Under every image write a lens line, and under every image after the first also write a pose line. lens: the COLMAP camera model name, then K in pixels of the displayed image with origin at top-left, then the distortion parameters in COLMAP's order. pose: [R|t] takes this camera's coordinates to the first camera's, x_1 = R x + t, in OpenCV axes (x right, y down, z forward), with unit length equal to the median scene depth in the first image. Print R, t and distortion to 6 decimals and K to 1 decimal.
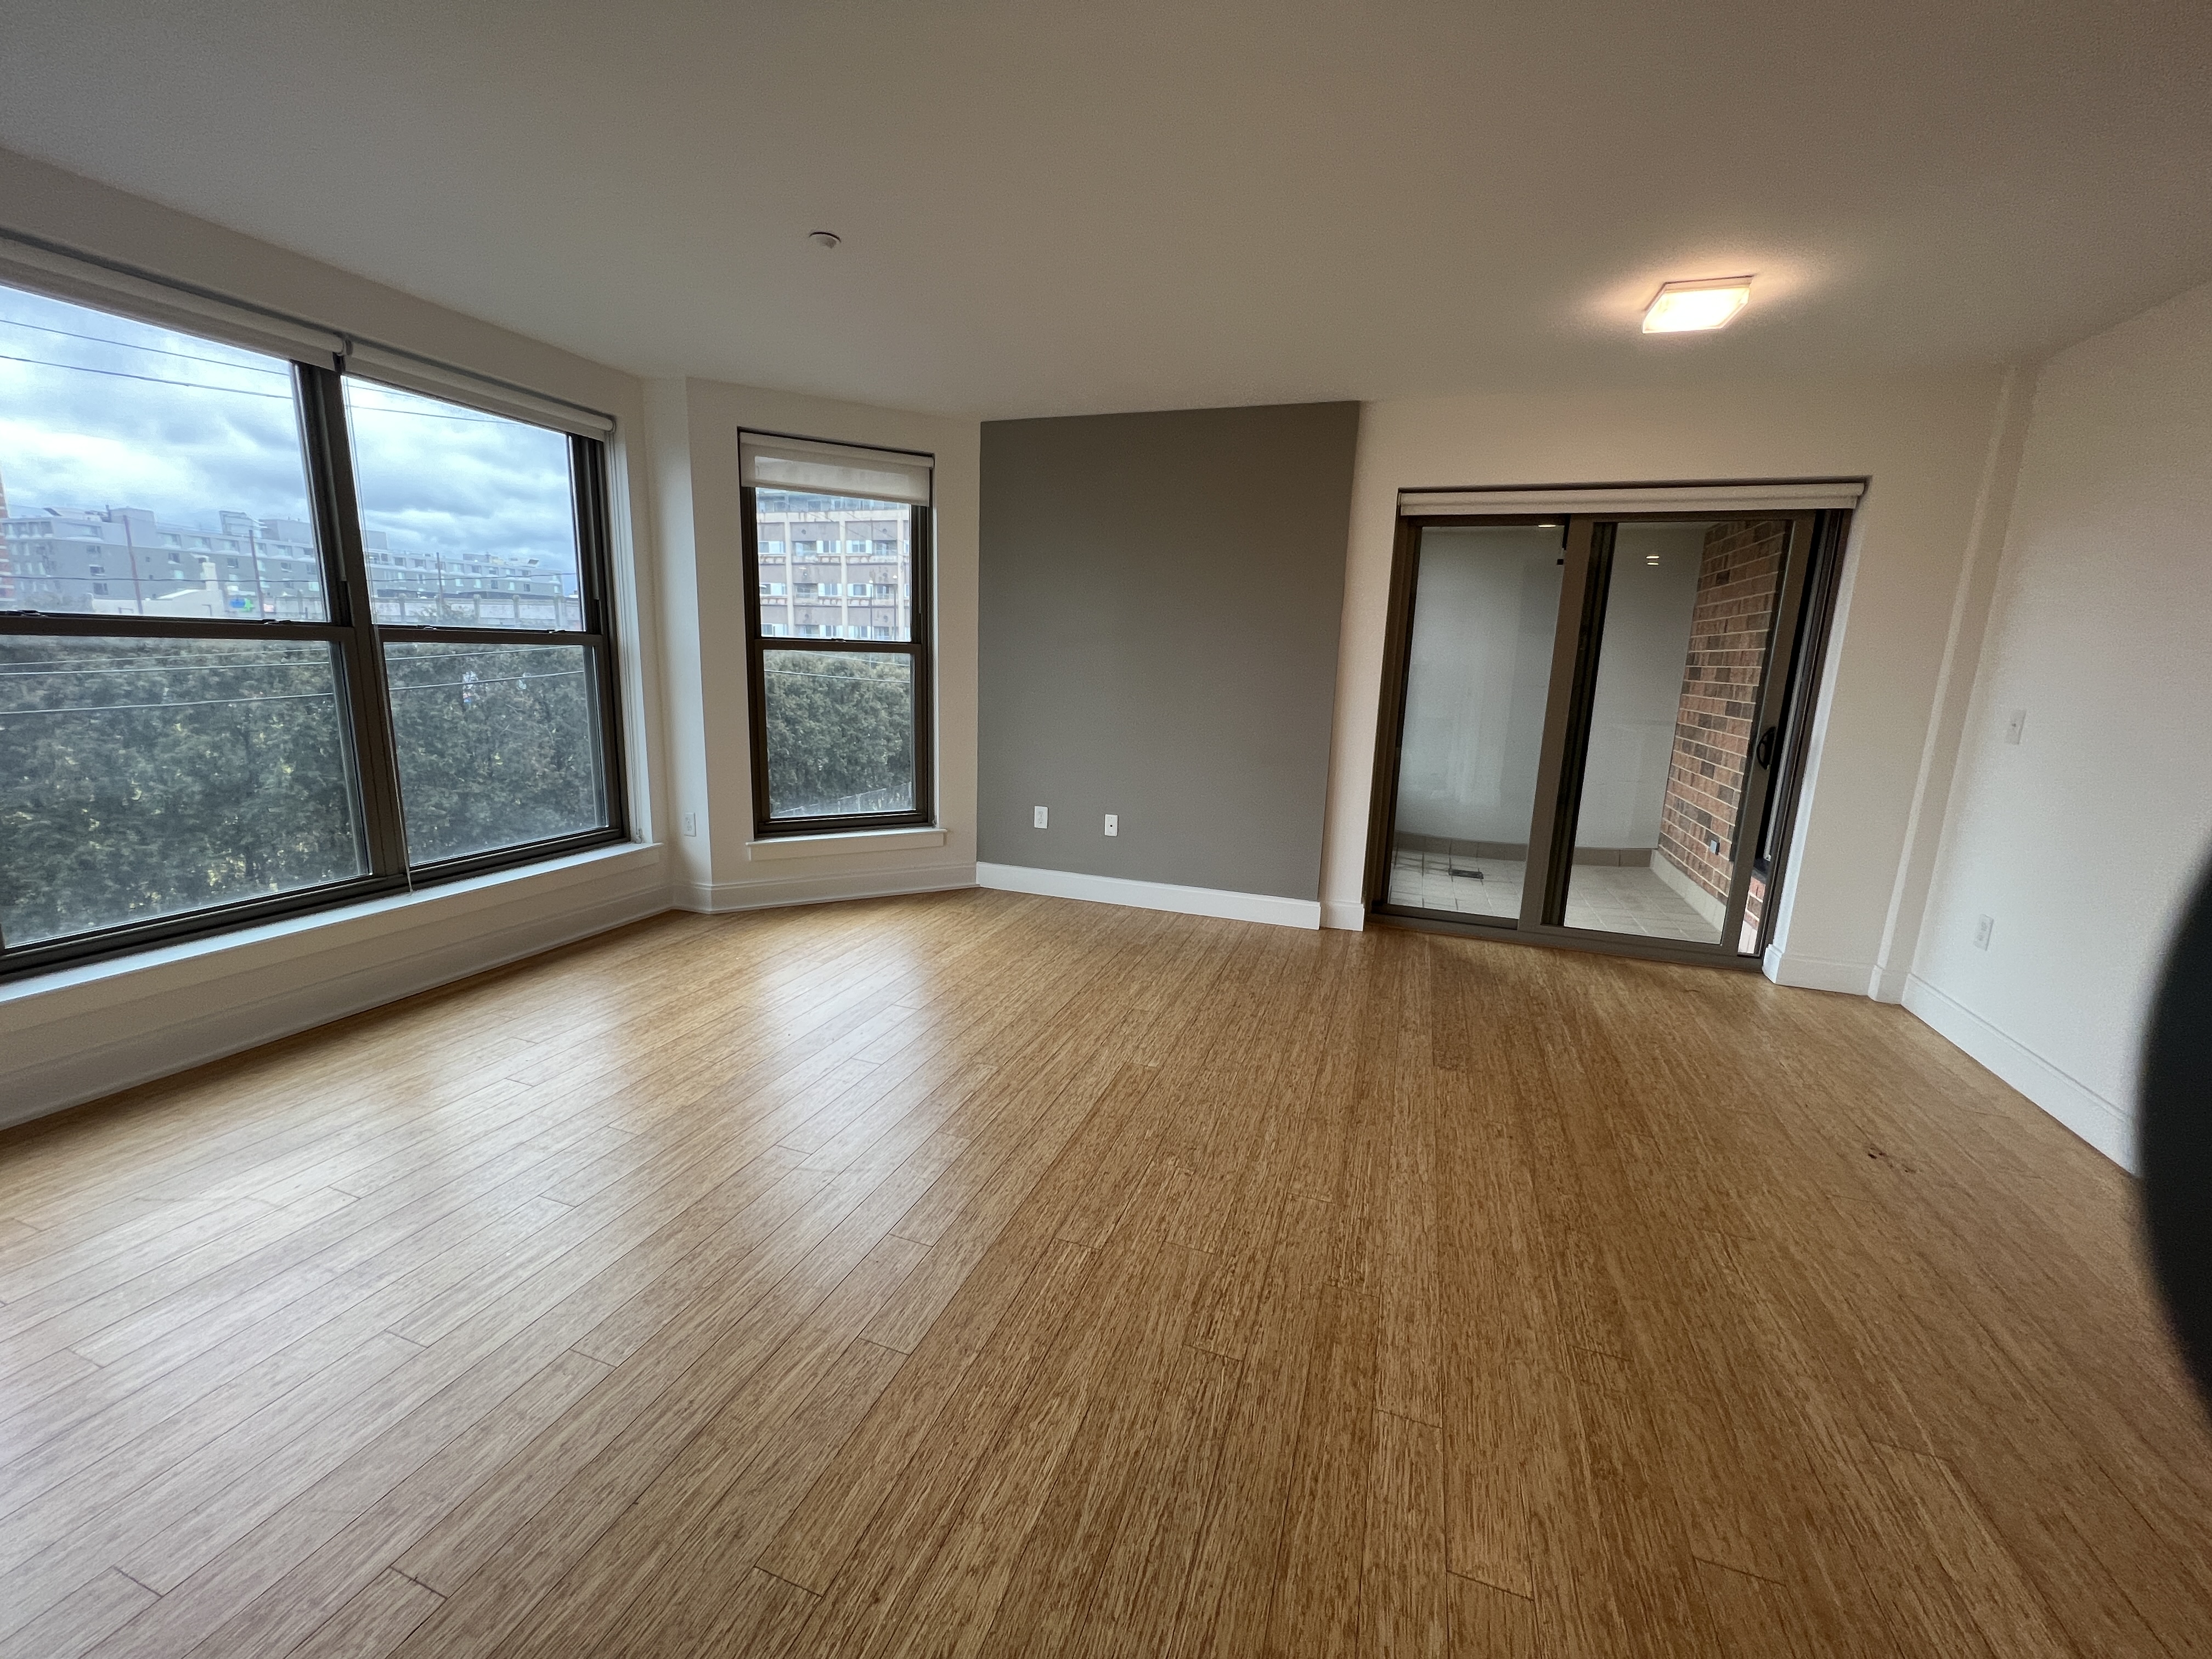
lens RADIAL K [[890.8, 0, 1098.2], [0, 890.8, 823.7], [0, 0, 1]] dist [-0.002209, 0.000171]
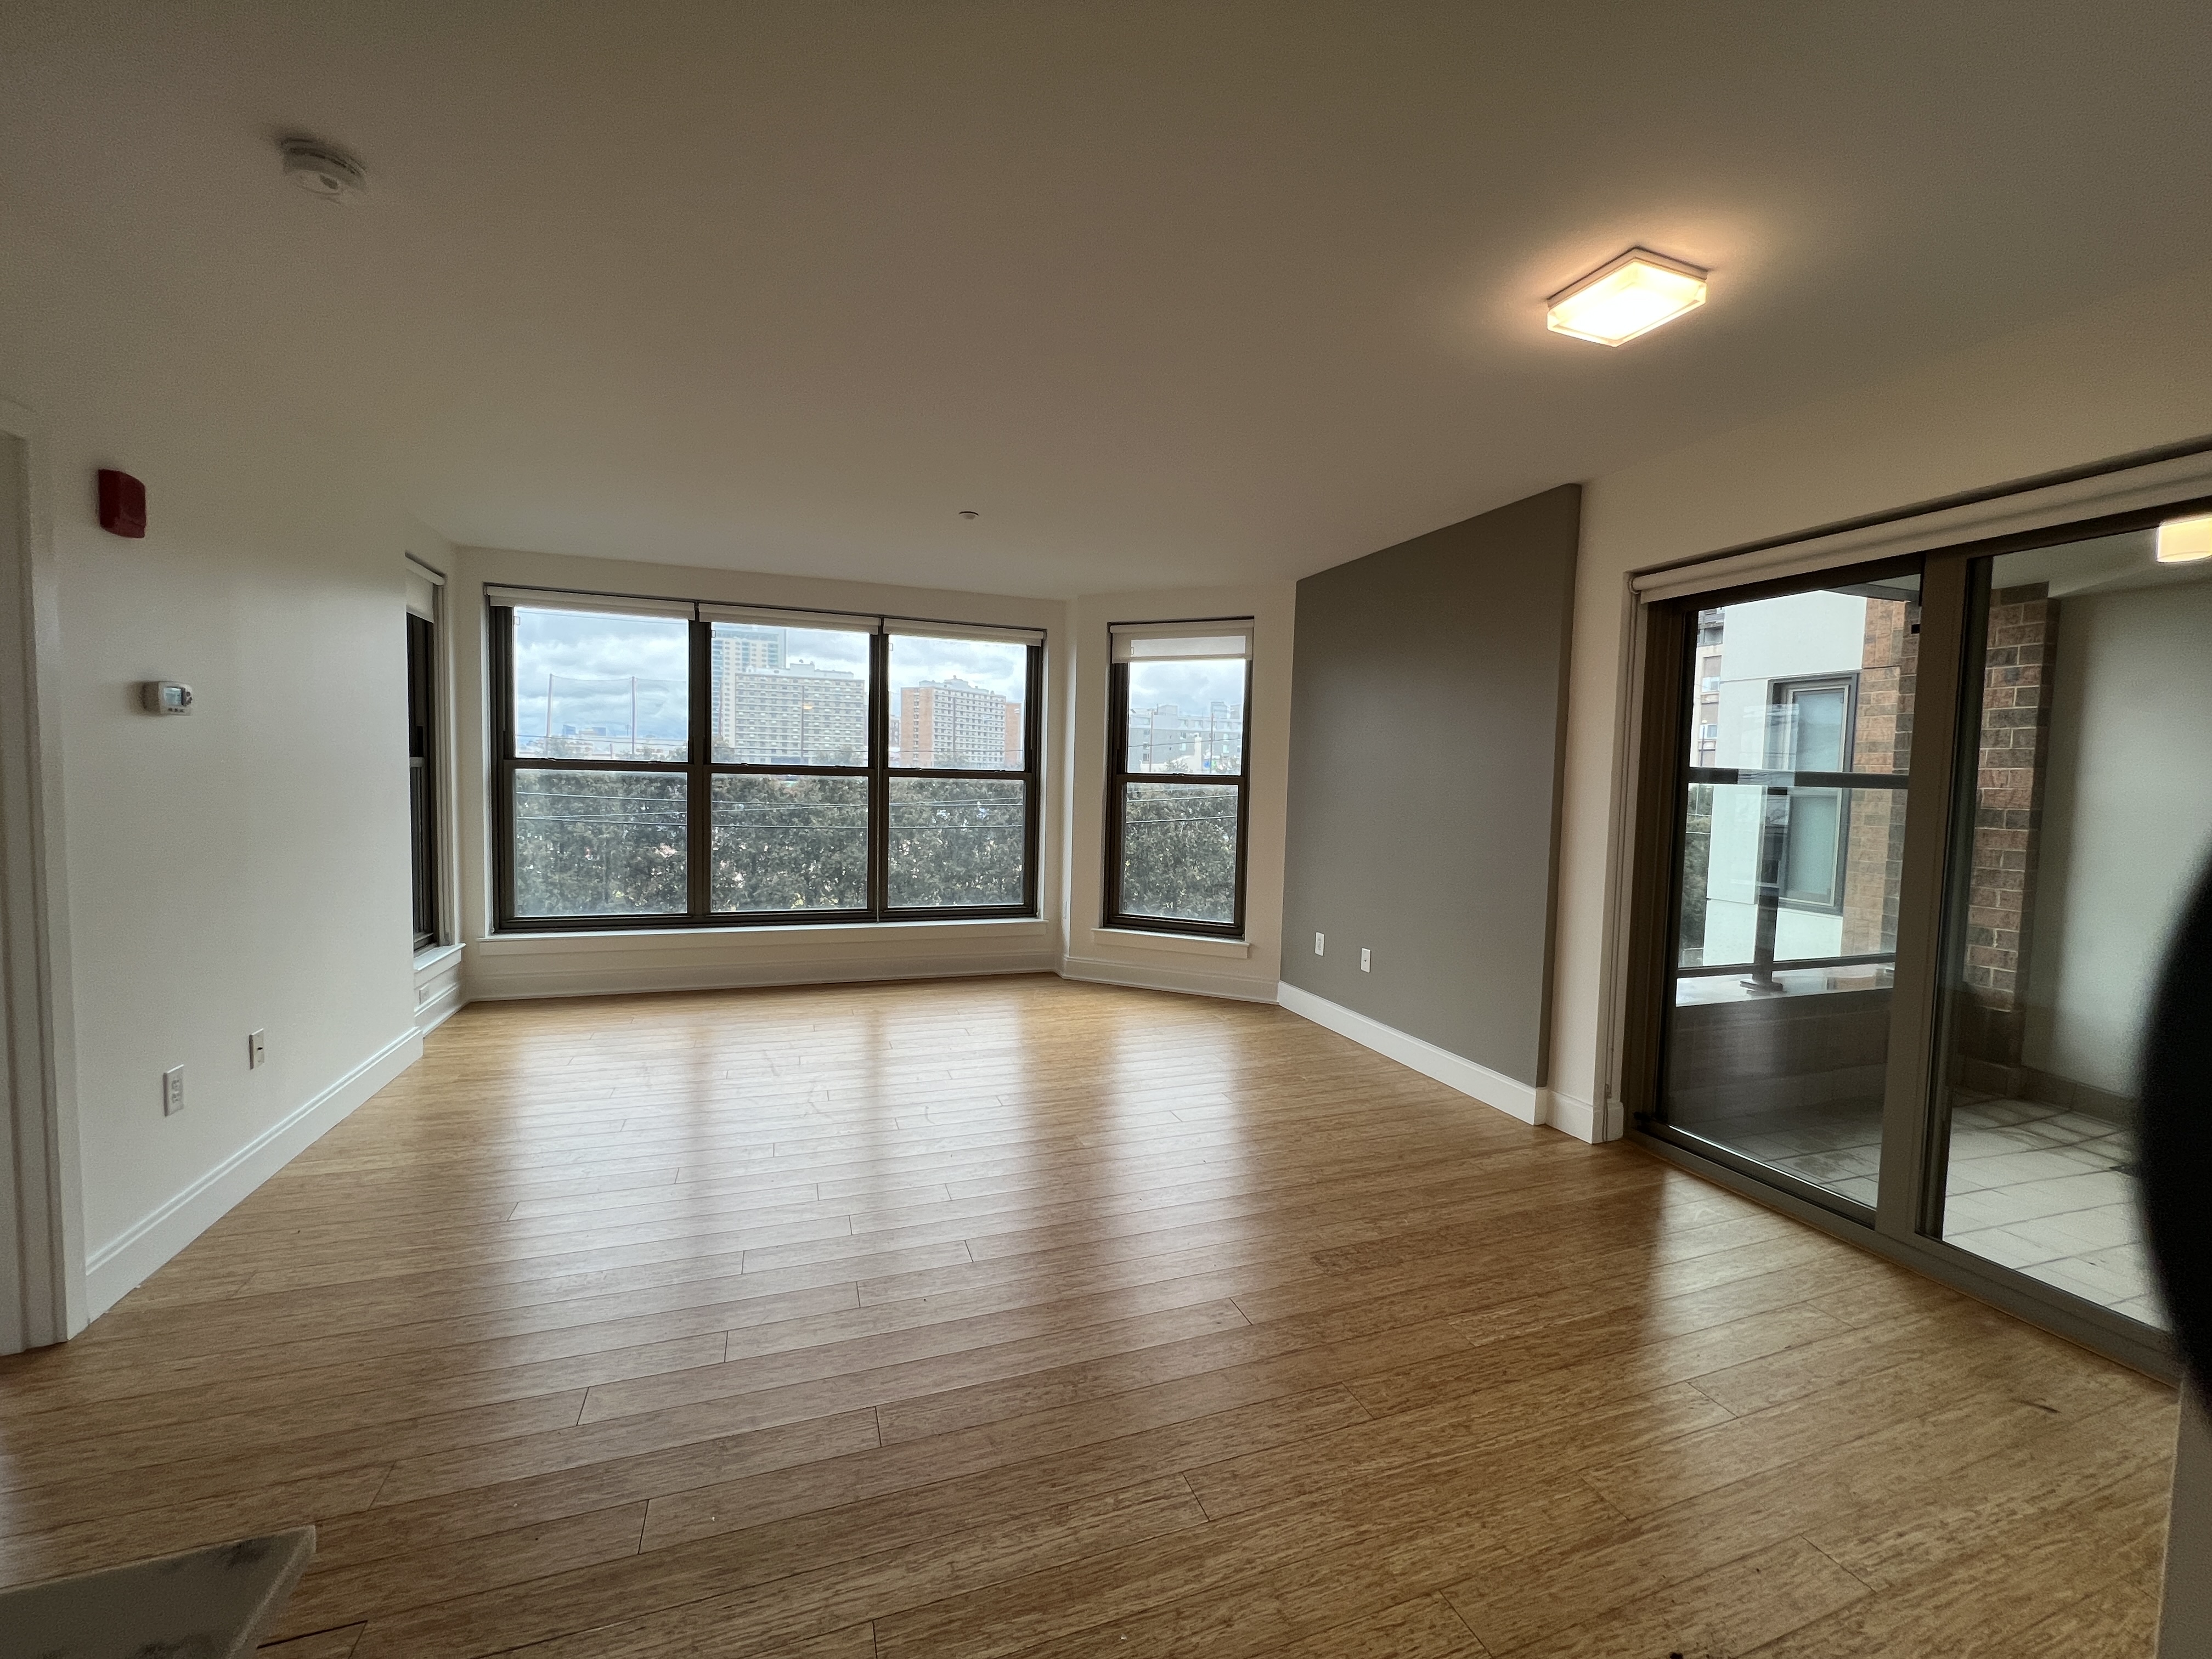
lens RADIAL K [[890.8, 0, 1105.2], [0, 890.8, 826.2], [0, 0, 1]] dist [-0.002209, 0.000171]
pose [[0.627946, 0.027933, -0.777756, 0.611104], [-0.152950, 0.984296, -0.088139, -0.013513], [0.763080, 0.174304, 0.622356, 0.178155]]
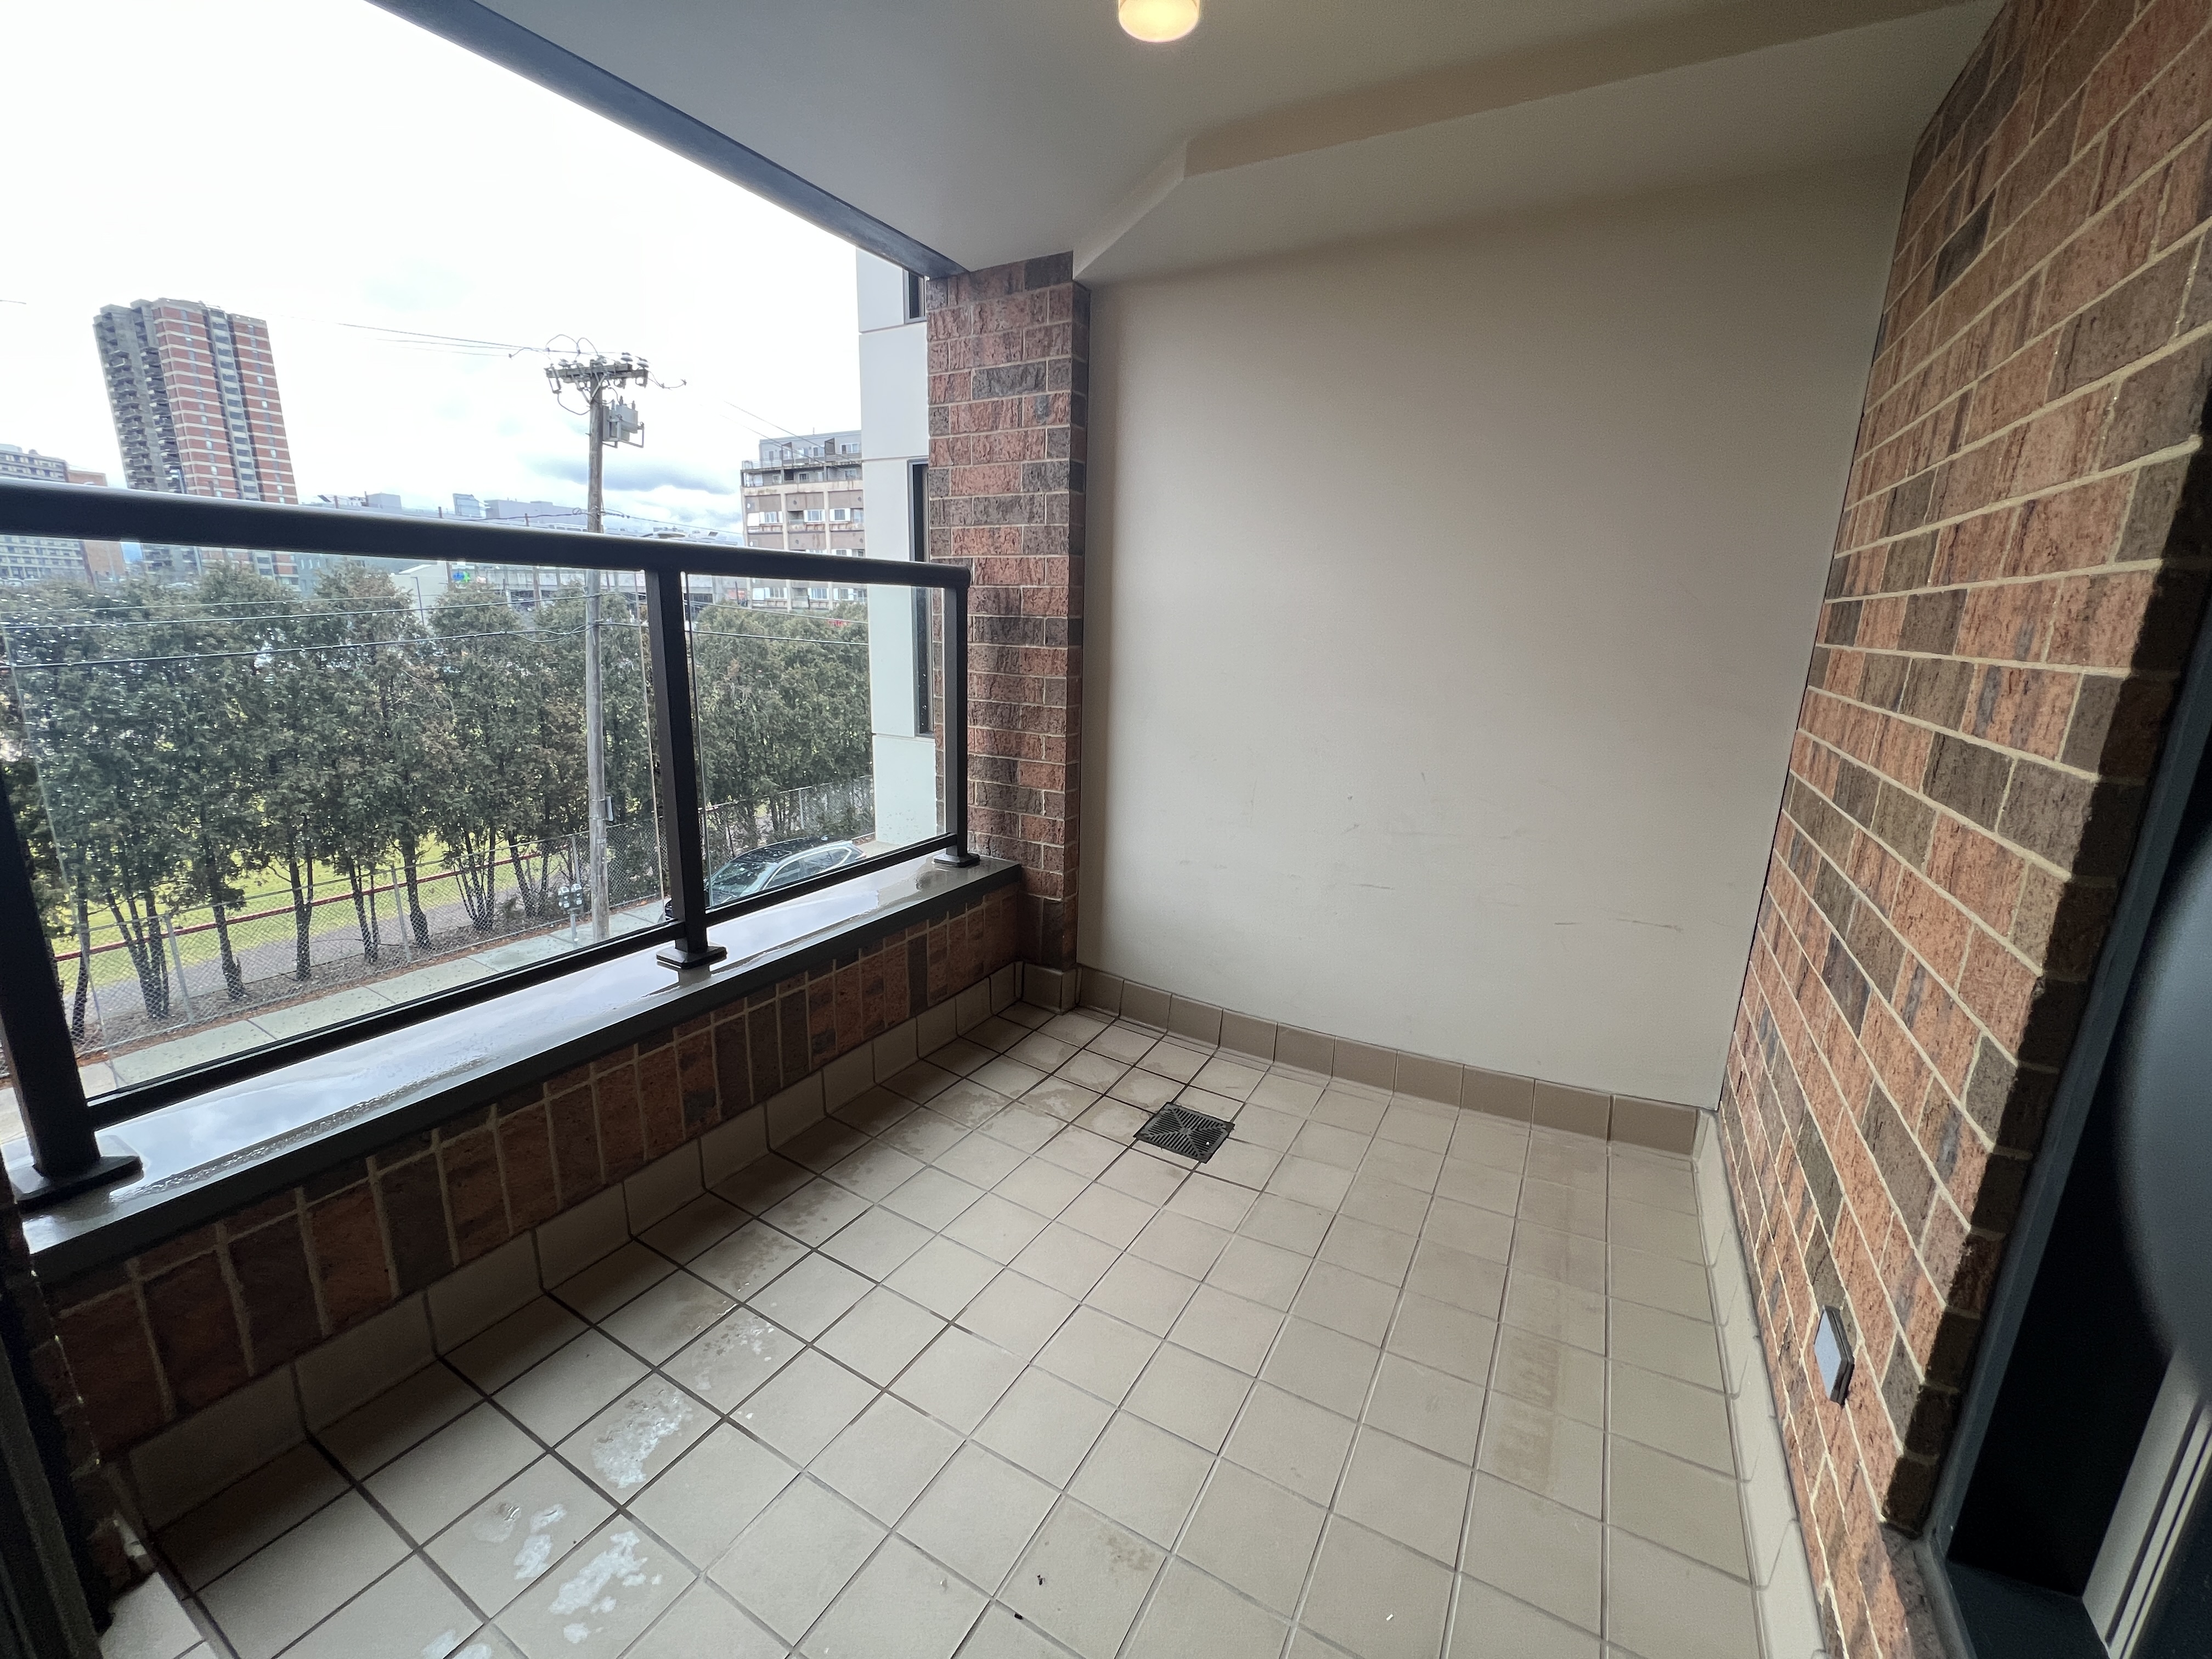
lens RADIAL K [[890.8, 0, 1104.1], [0, 890.8, 833.2], [0, 0, 1]] dist [-0.002209, 0.000171]
pose [[0.985670, 0.033286, -0.165371, 0.633181], [-0.025462, 0.998464, 0.049210, -0.140646], [0.166755, -0.044294, 0.985003, 0.874412]]
